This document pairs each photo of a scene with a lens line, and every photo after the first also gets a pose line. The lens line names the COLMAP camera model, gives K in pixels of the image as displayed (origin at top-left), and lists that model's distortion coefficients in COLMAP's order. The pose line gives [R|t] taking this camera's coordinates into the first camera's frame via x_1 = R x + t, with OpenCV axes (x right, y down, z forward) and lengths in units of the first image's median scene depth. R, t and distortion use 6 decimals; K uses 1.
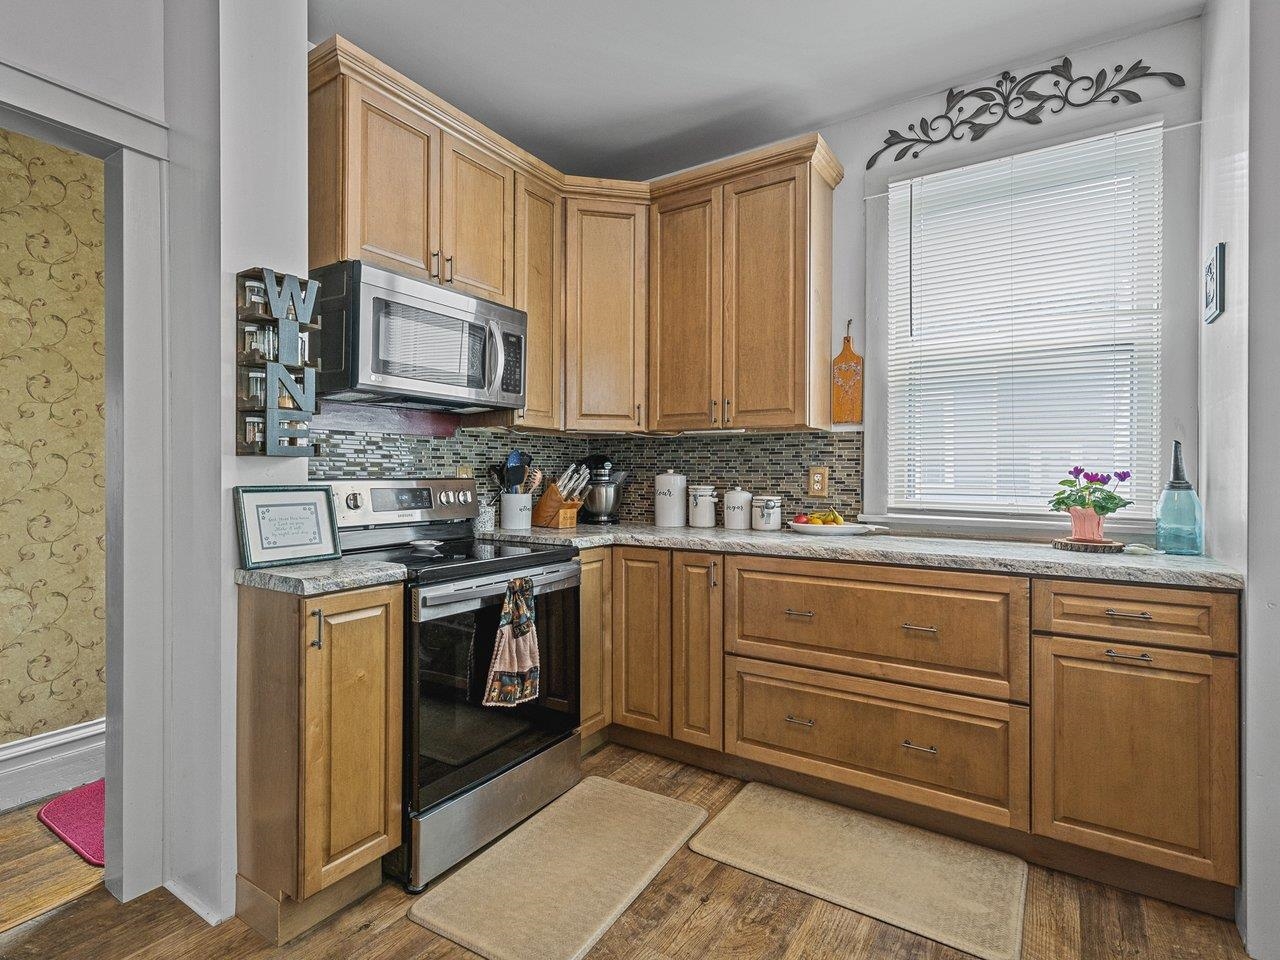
lens RADIAL K [[644.9, 0, 632.4], [0, 644.9, 480.4], [0, 0, 1]] dist [0.007097, -0.000763]
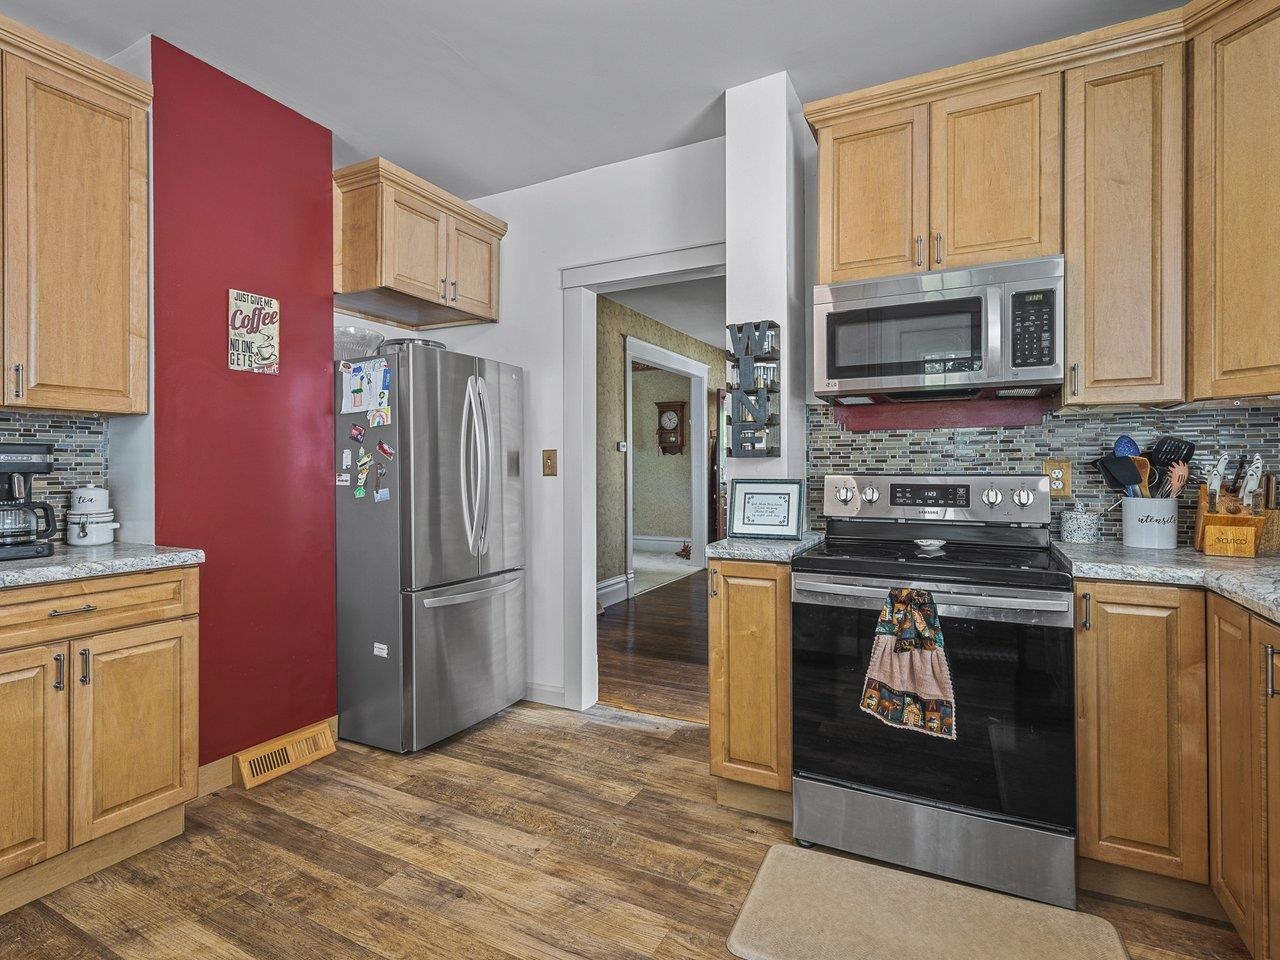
lens RADIAL K [[644.9, 0, 632.4], [0, 644.9, 480.4], [0, 0, 1]] dist [0.007097, -0.000763]
pose [[0.104069, 0.014312, -0.994467, 0.657094], [-0.008390, 0.999874, 0.013511, -0.003967], [0.994535, 0.006938, 0.104176, 0.525479]]
